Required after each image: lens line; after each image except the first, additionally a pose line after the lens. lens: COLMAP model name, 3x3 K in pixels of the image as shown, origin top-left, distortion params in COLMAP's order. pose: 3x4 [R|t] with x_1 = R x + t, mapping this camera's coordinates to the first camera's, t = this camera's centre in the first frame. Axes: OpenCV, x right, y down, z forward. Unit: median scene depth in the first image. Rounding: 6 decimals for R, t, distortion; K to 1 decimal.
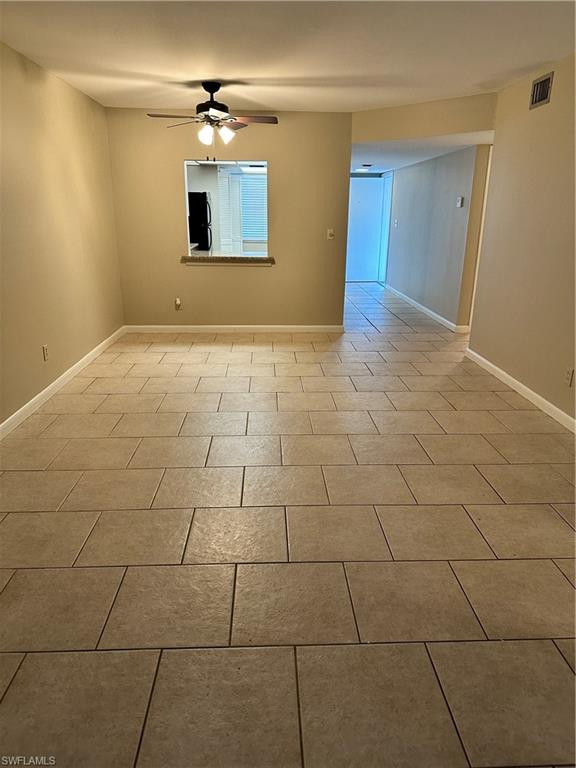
lens RADIAL K [[541.0, 0, 288.3], [0, 541.0, 384.2], [0, 0, 1]] dist [0.010058, -0.004057]
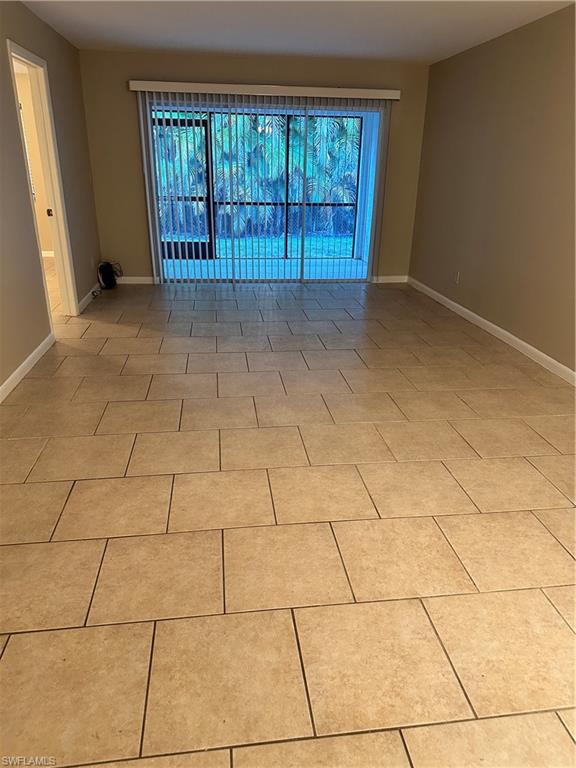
lens RADIAL K [[541.0, 0, 288.3], [0, 541.0, 384.3], [0, 0, 1]] dist [0.010058, -0.004057]
pose [[-0.995974, 0.006474, -0.089406, 0.140592], [-0.051968, 0.770968, 0.634750, -0.518642], [0.073038, 0.636841, -0.767528, 1.653020]]
